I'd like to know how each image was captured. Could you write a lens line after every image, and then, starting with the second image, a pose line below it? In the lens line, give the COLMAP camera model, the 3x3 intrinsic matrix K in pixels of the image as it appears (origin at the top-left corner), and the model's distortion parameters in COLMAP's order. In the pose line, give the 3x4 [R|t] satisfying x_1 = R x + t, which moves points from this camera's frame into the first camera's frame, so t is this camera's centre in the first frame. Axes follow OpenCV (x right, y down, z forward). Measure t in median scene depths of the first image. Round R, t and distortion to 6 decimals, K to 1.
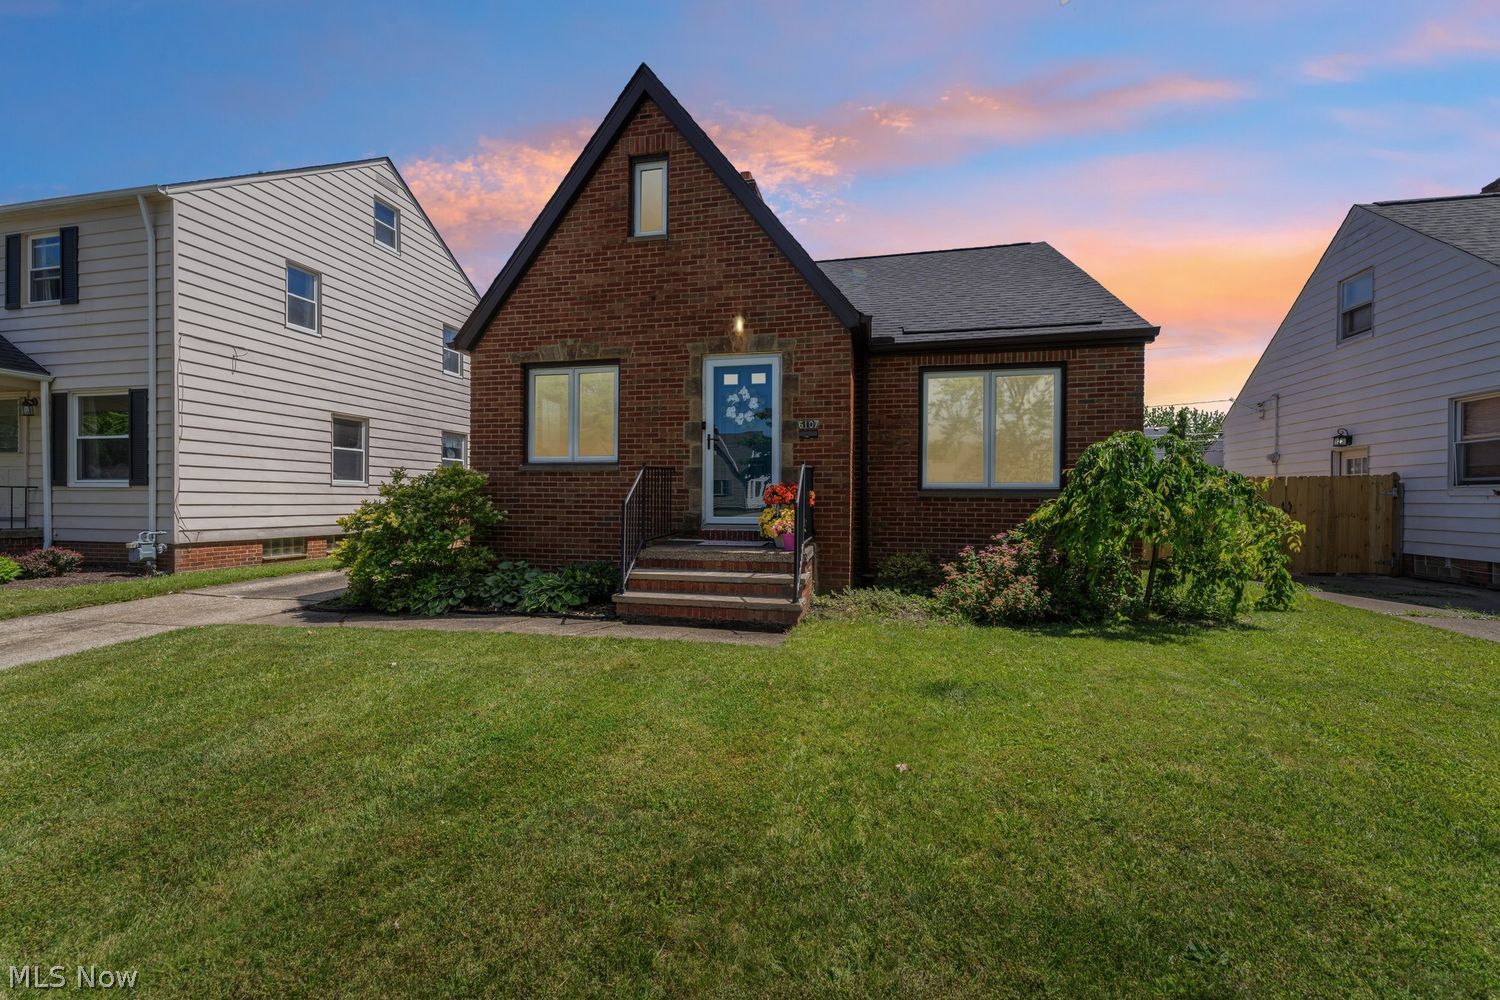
lens RADIAL K [[566.1, 0, 753.9], [0, 566.1, 501.0], [0, 0, 1]] dist [-0.000984, -0.000278]
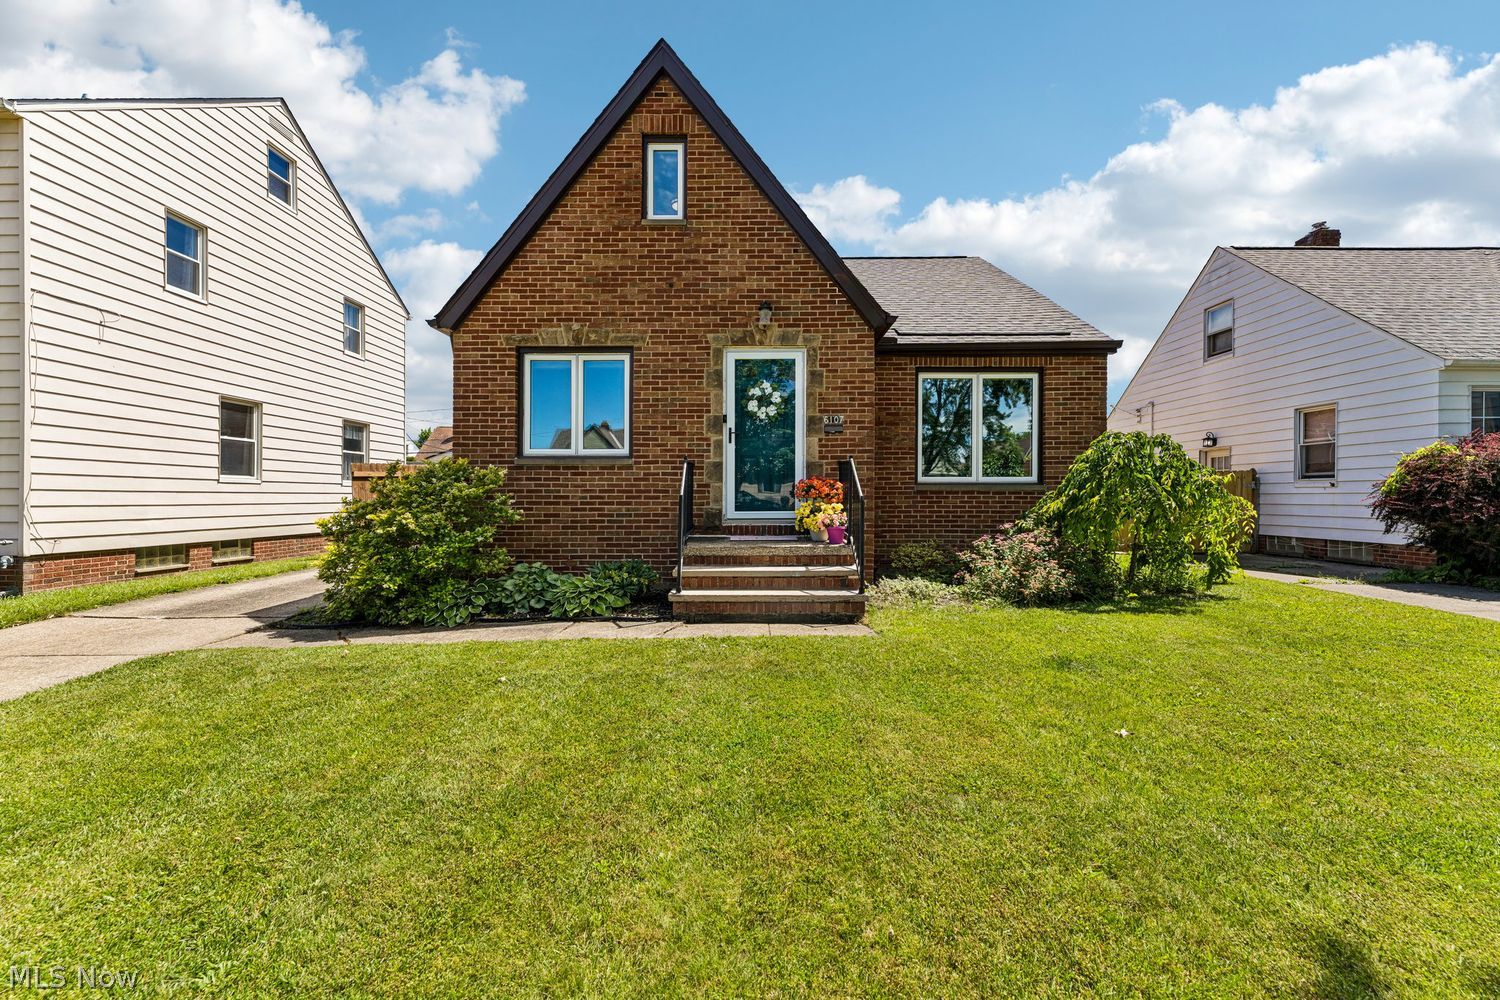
lens RADIAL K [[566.1, 0, 753.9], [0, 566.1, 501.0], [0, 0, 1]] dist [-0.000984, -0.000278]
pose [[0.979162, -0.009741, 0.202845, -0.231944], [0.008531, 0.999940, 0.006835, 0.002855], [-0.202900, -0.004962, 0.979187, 0.027432]]
